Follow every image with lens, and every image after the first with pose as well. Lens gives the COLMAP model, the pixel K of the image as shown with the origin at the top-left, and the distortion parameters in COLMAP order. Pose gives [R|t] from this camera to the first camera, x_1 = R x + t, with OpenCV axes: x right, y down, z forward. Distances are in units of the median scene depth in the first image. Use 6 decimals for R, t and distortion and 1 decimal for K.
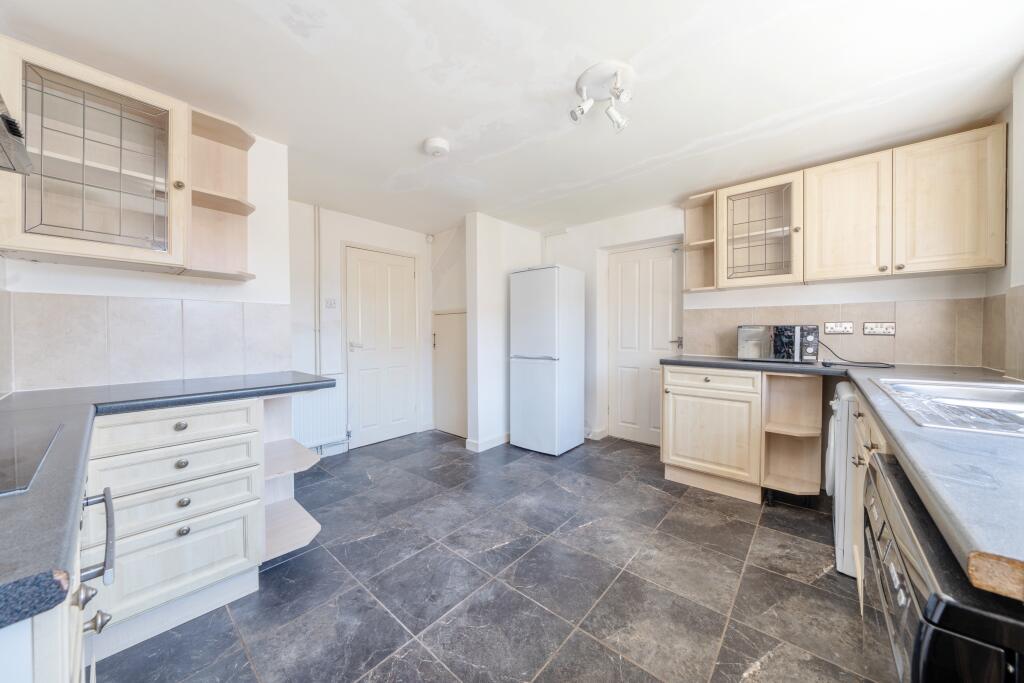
lens RADIAL K [[353.9, 0, 512.6], [0, 353.9, 335.5], [0, 0, 1]] dist [-0.000175, -0.000022]
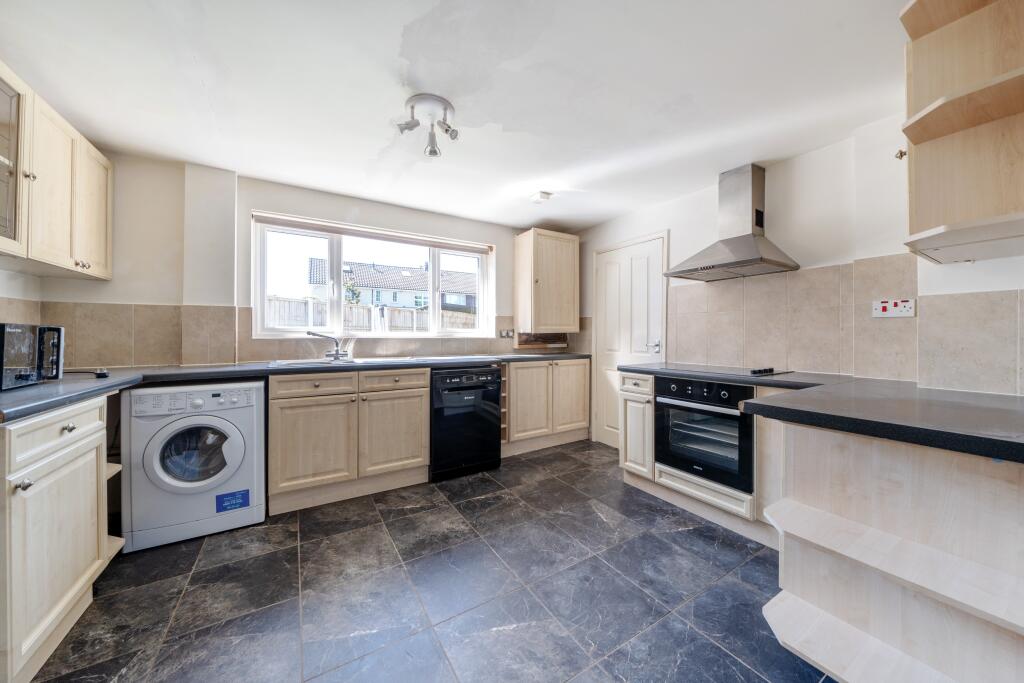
lens RADIAL K [[353.9, 0, 511.7], [0, 353.9, 335.4], [0, 0, 1]] dist [-0.000175, -0.000022]
pose [[-0.955869, 0.001822, 0.293787, -0.309148], [0.005073, 0.999934, 0.010304, -0.009387], [-0.293749, 0.011339, -0.955815, 1.989478]]
